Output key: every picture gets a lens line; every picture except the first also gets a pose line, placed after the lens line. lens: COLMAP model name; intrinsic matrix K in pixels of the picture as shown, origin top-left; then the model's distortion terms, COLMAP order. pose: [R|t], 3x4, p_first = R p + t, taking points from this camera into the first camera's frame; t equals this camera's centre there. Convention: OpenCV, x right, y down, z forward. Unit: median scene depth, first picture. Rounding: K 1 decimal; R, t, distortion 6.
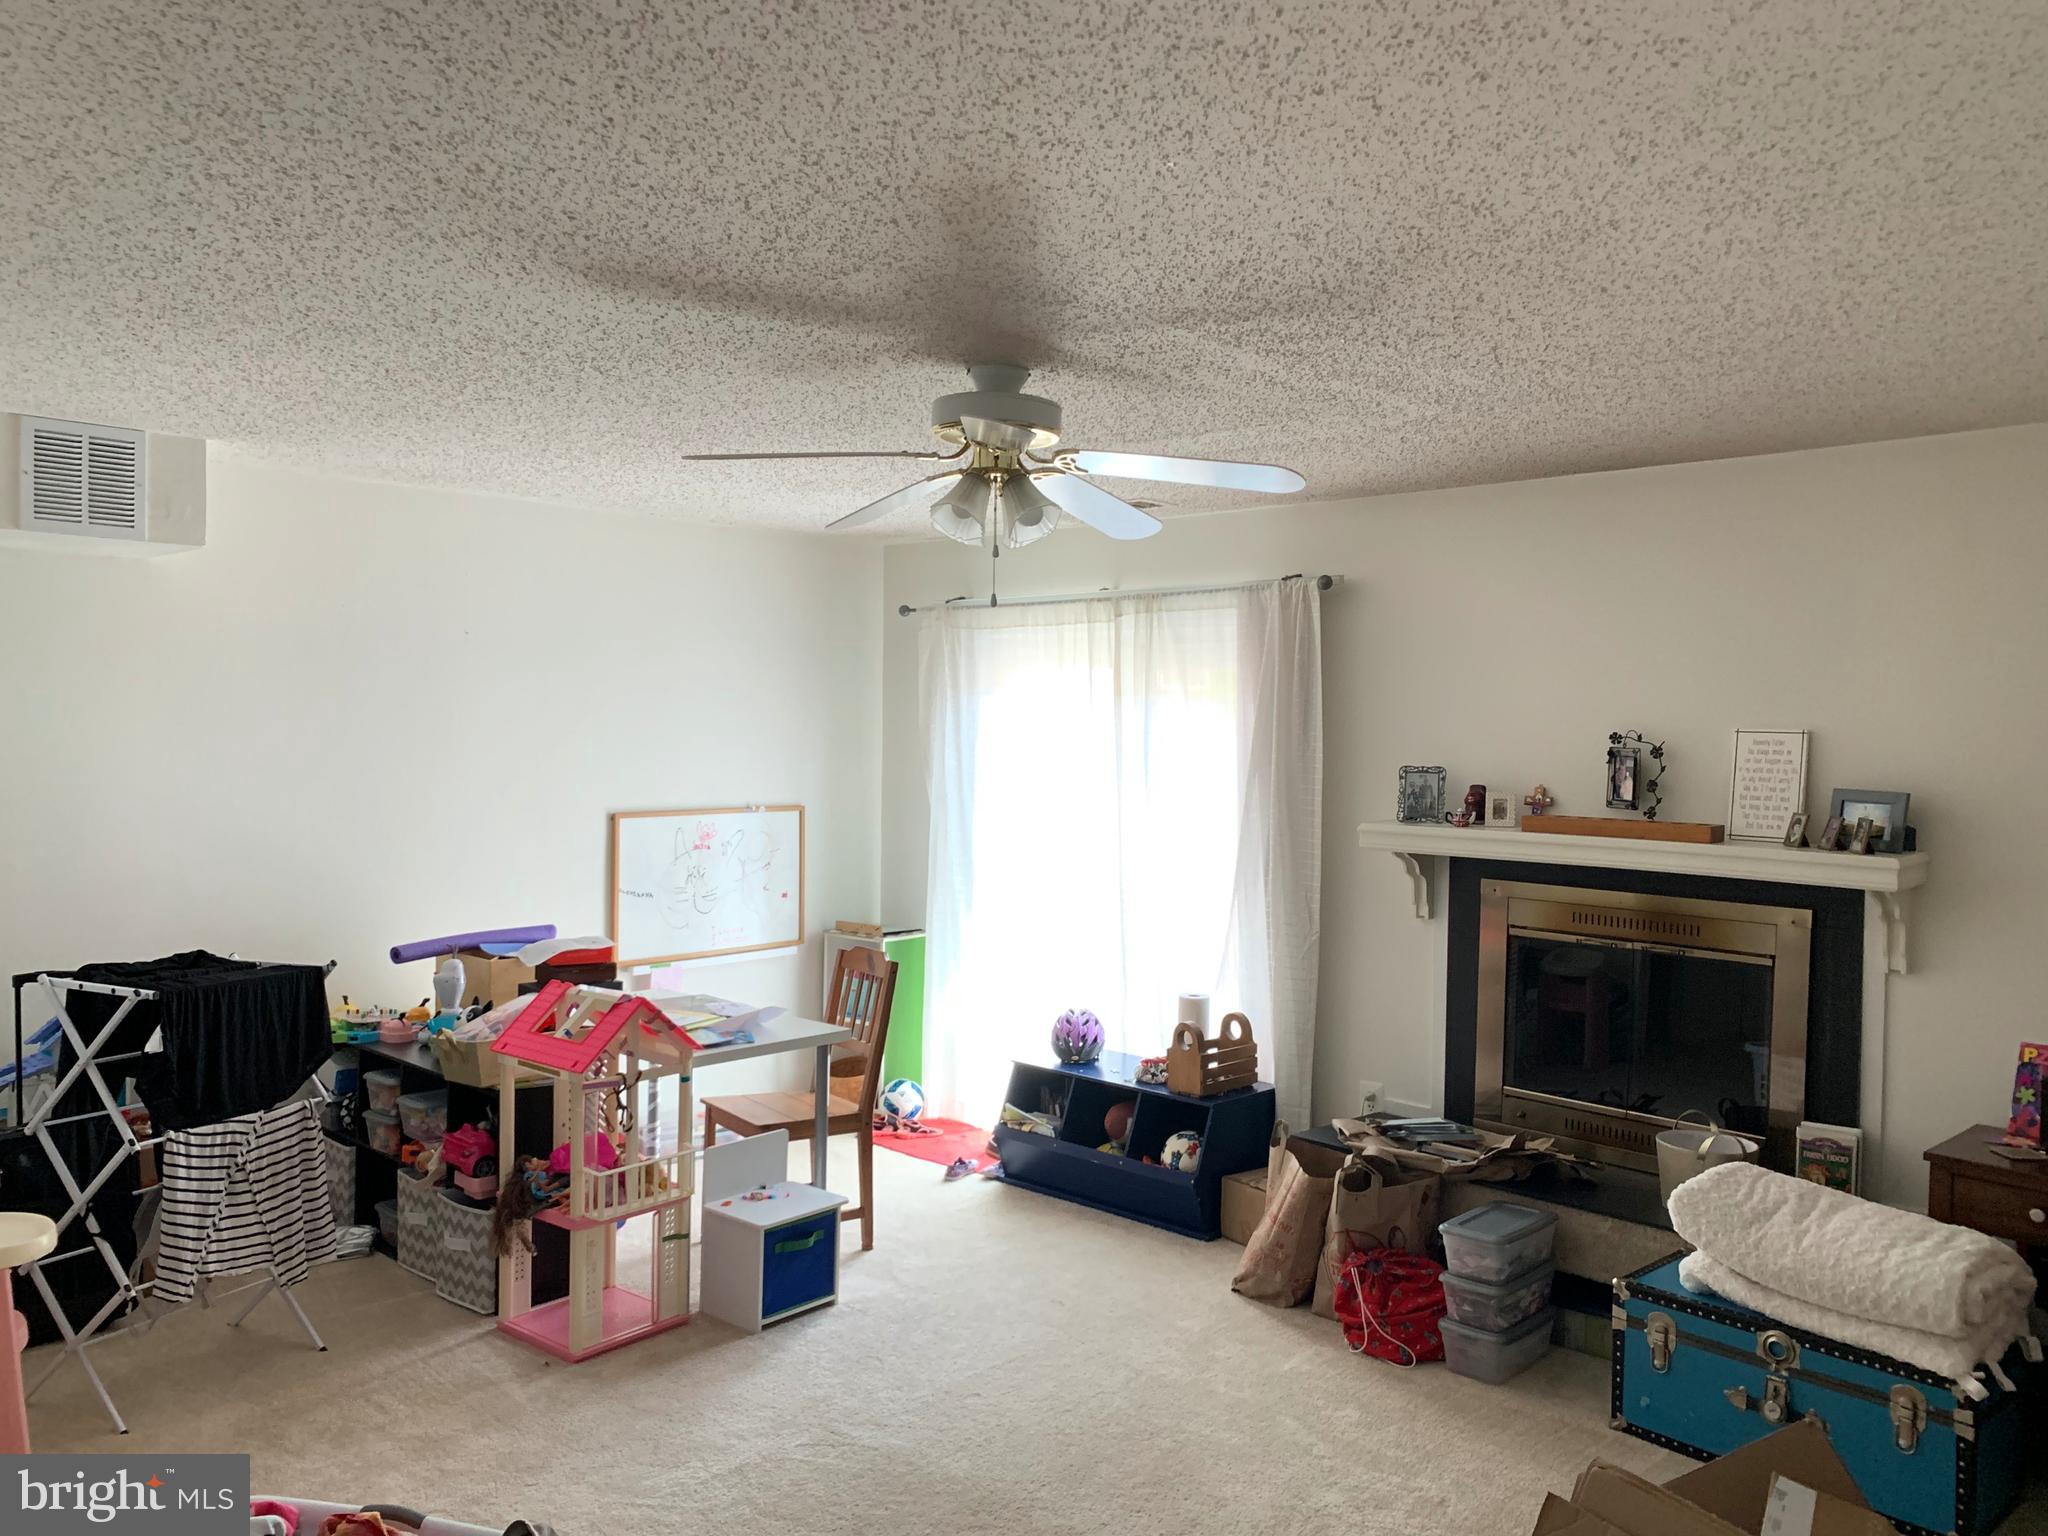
lens RADIAL K [[1557.3, 0, 1024.0], [0, 1557.3, 768.0], [0, 0, 1]] dist [0.015888, -0.001523]
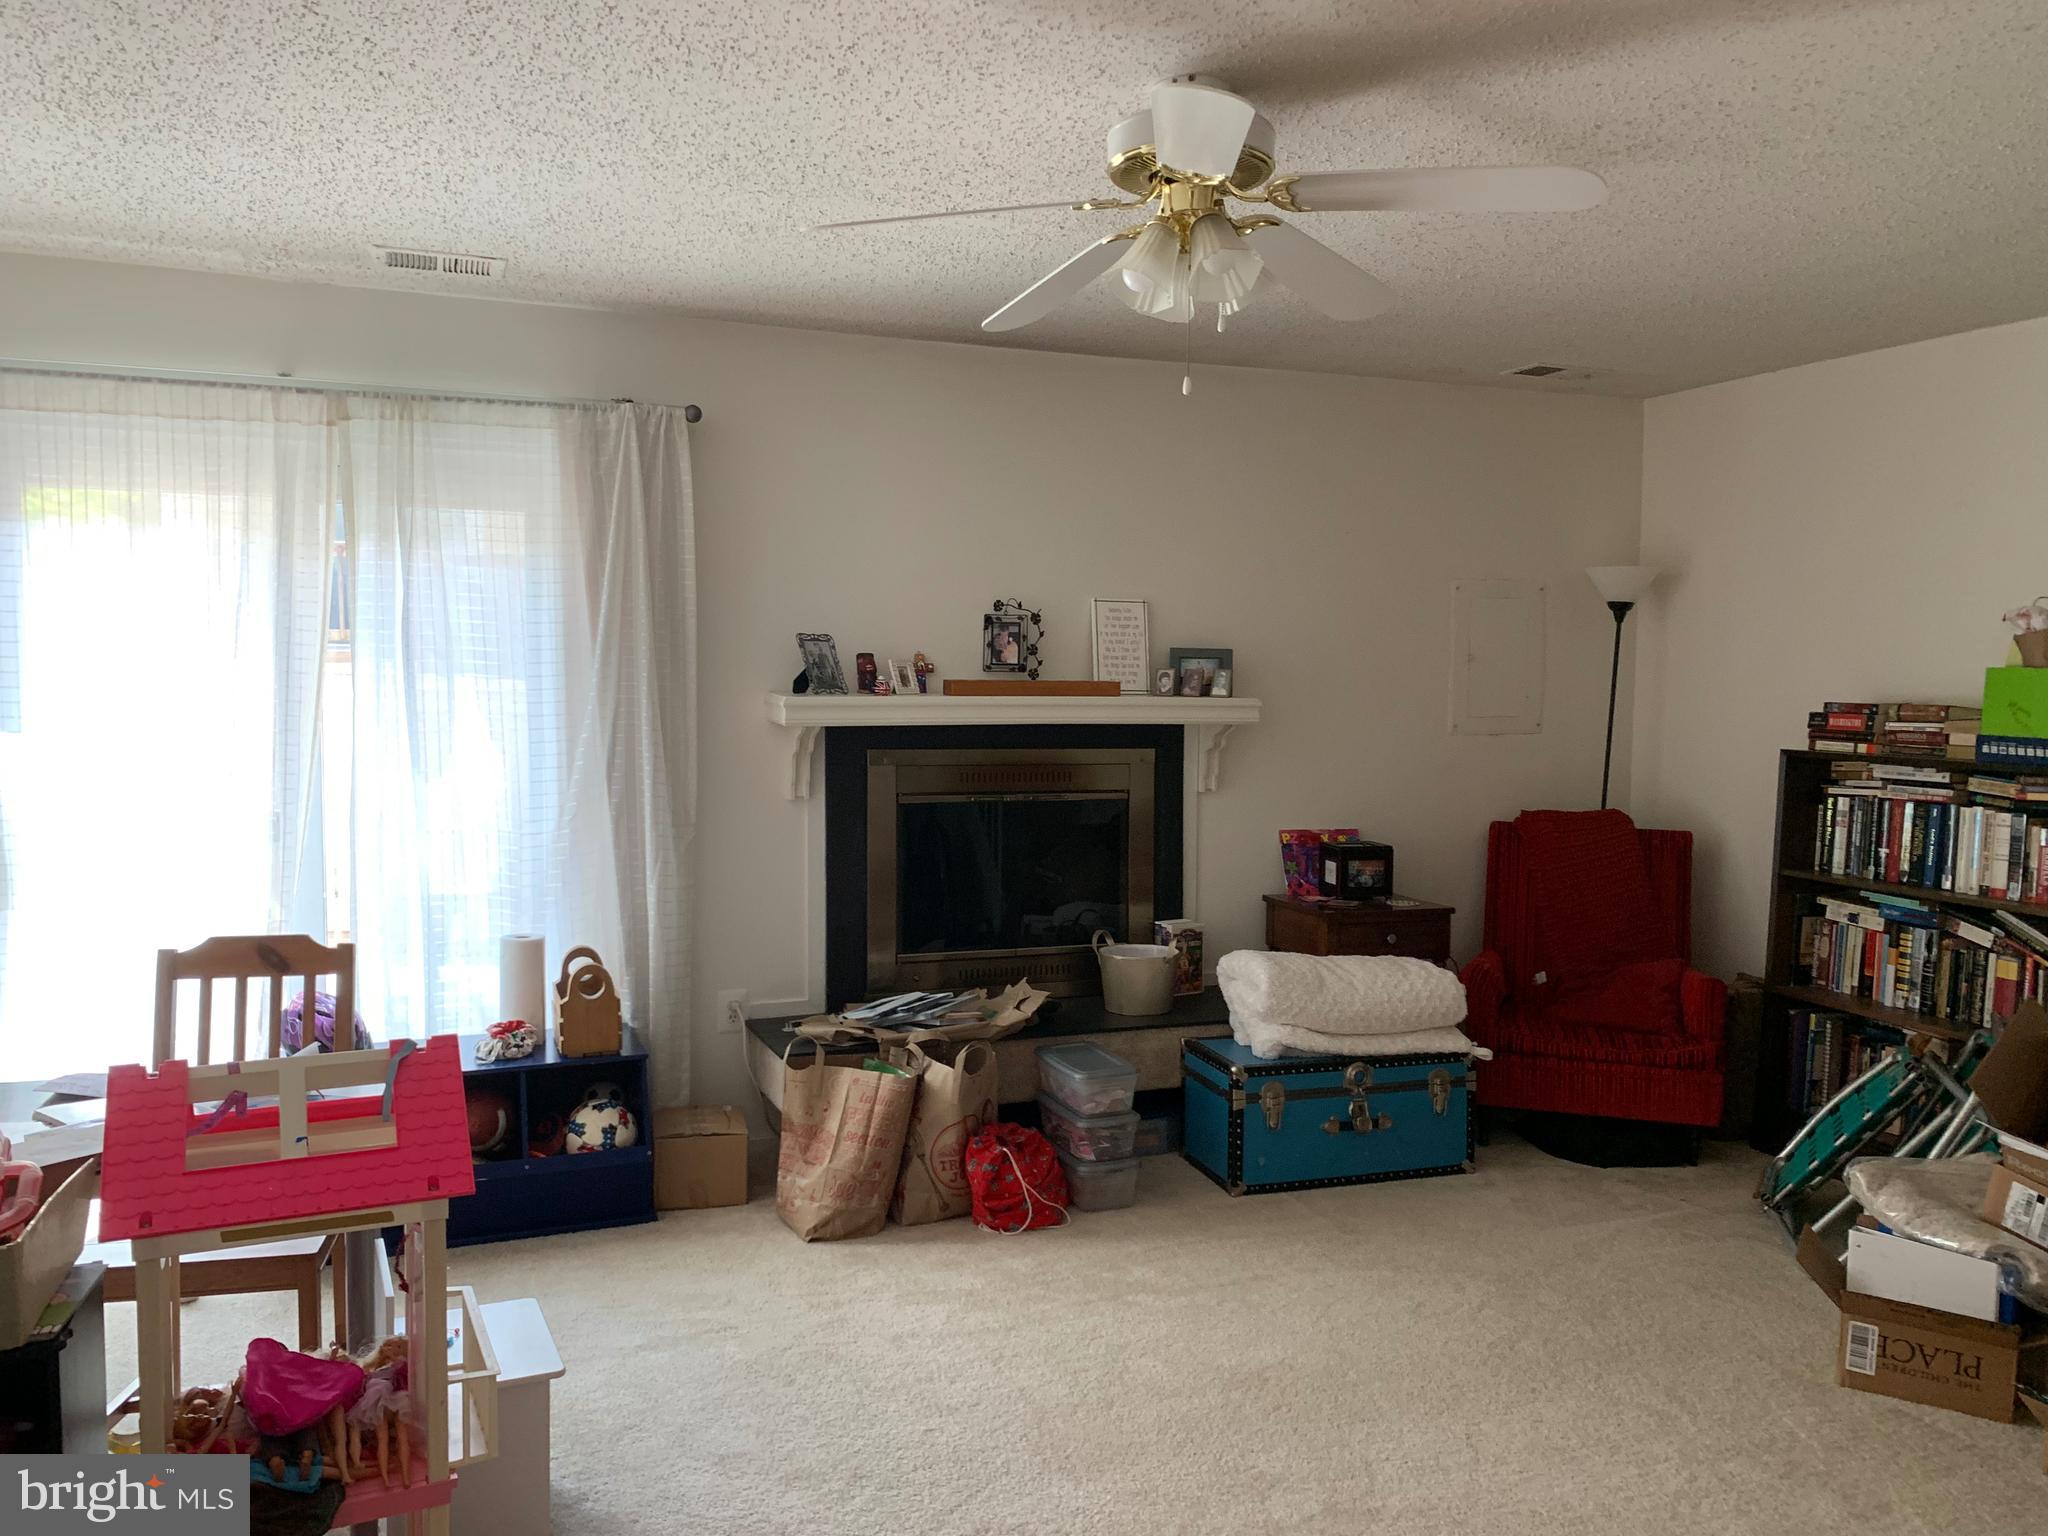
lens RADIAL K [[1522.8, 0, 1061.4], [0, 1522.8, 769.6], [0, 0, 1]] dist [0.153254, -0.249931]
pose [[0.407188, -0.080884, 0.909756, -0.569973], [0.018792, 0.996602, 0.080194, 0.009973], [-0.913151, -0.015558, 0.407325, 0.540262]]
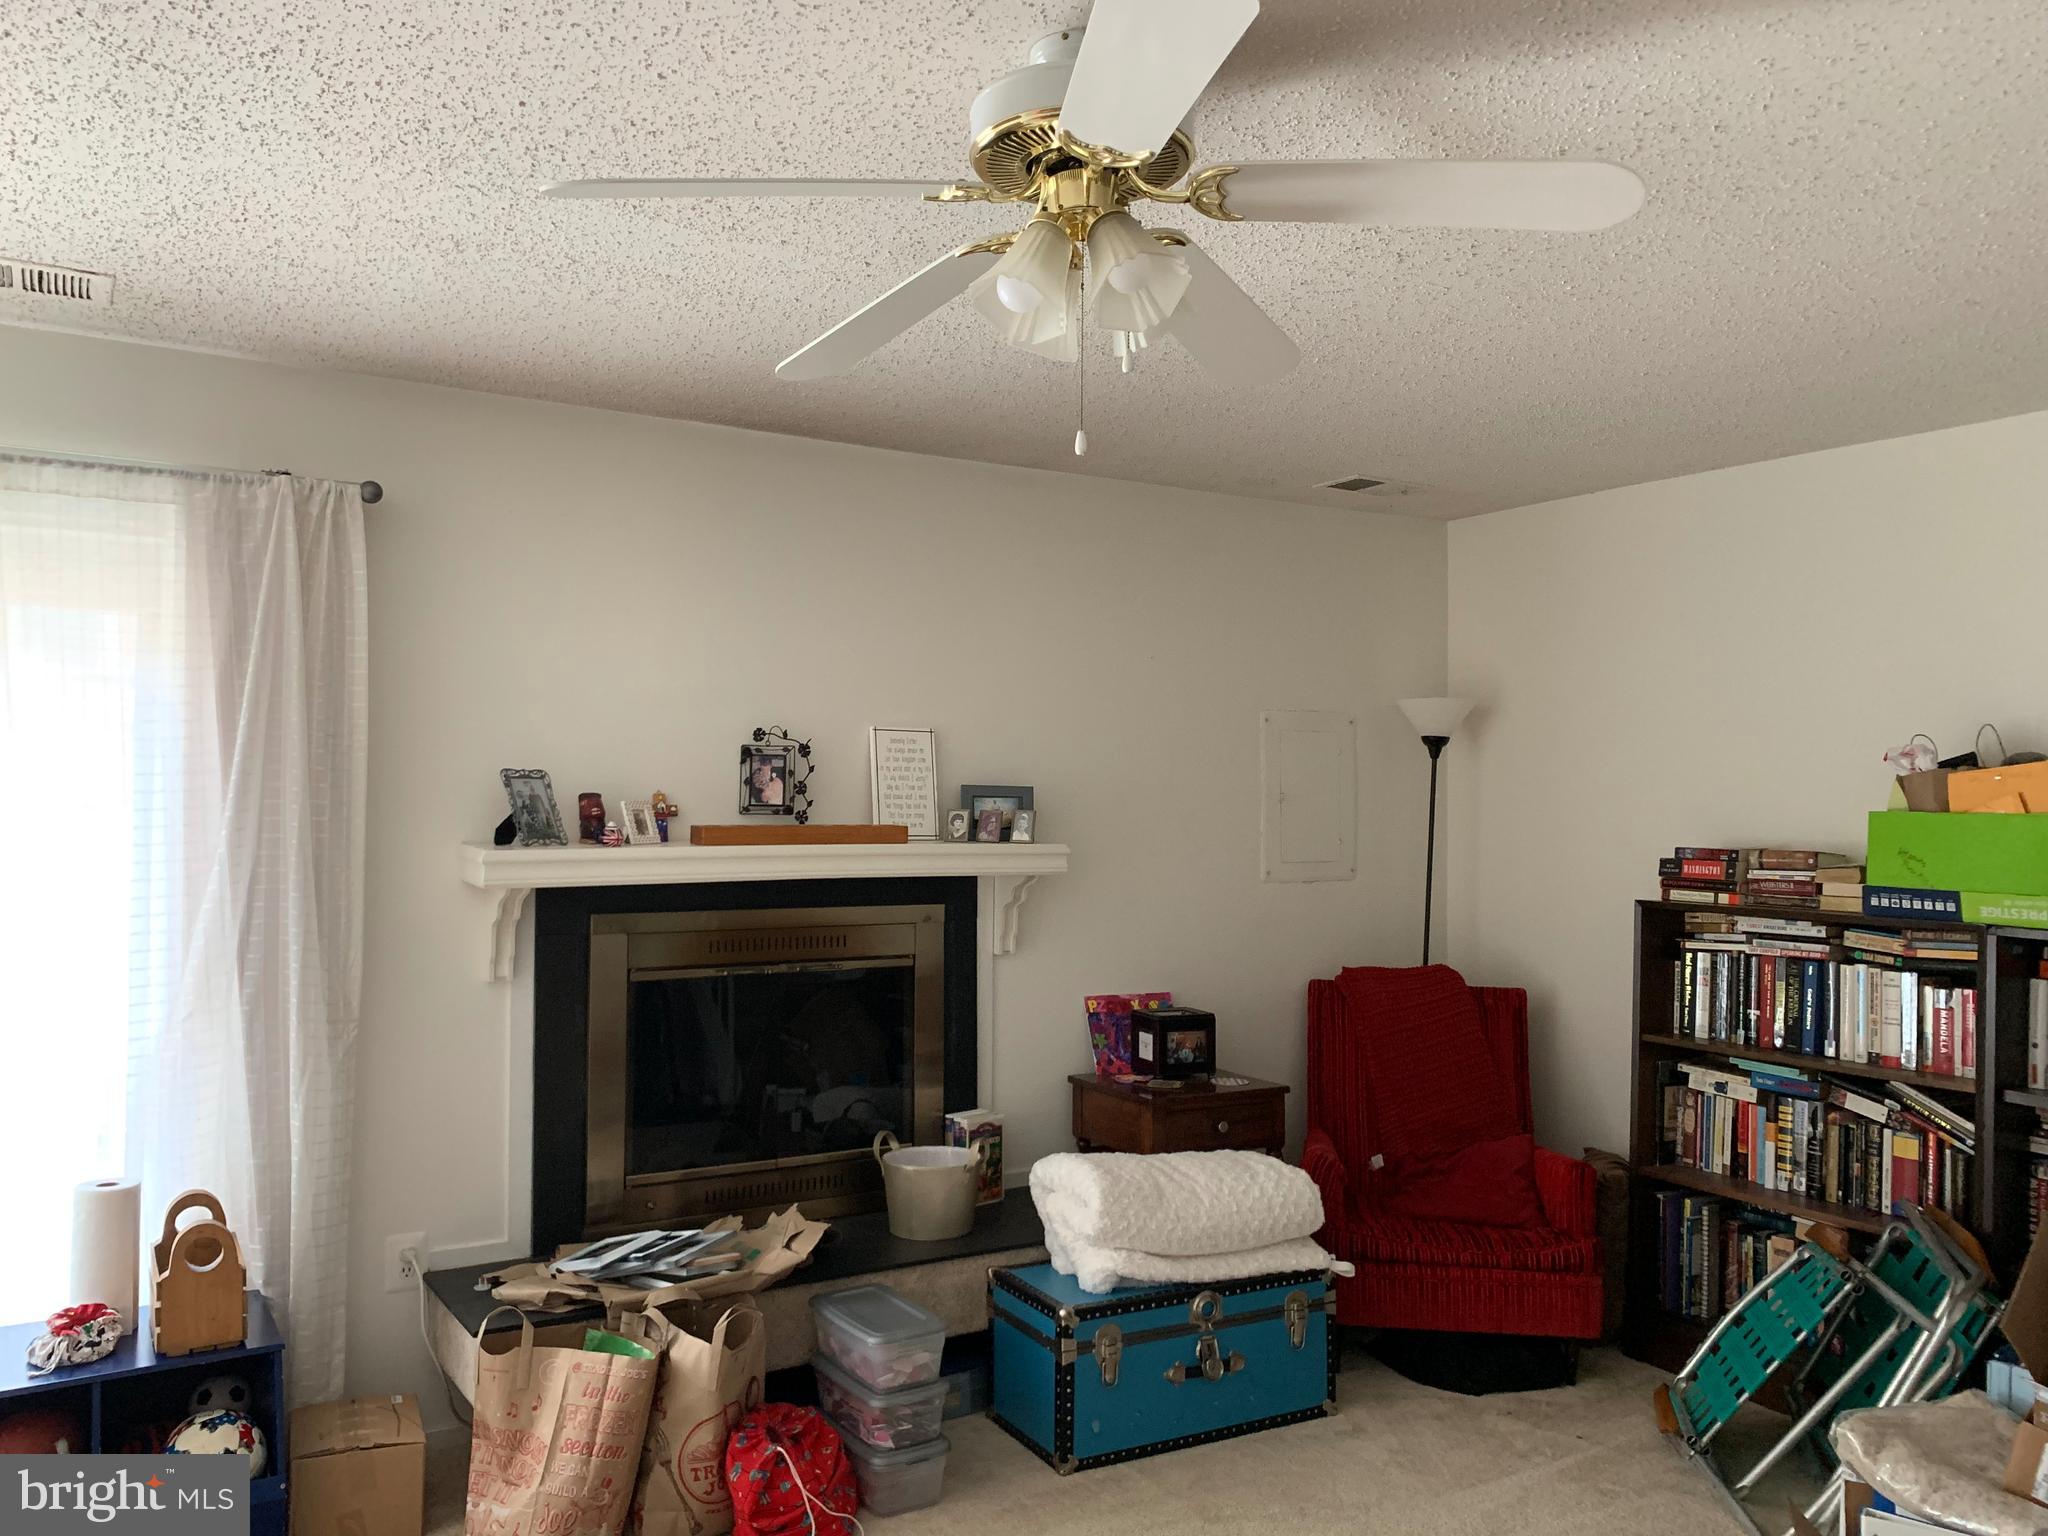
lens RADIAL K [[1555.1, 0, 1024.0], [0, 1555.1, 768.0], [0, 0, 1]] dist [0.040541, -0.037856]
pose [[0.255096, -0.003165, 0.966911, -0.432550], [0.017885, 0.999839, -0.001445, 0.003815], [-0.966750, 0.017662, 0.255111, 0.641431]]
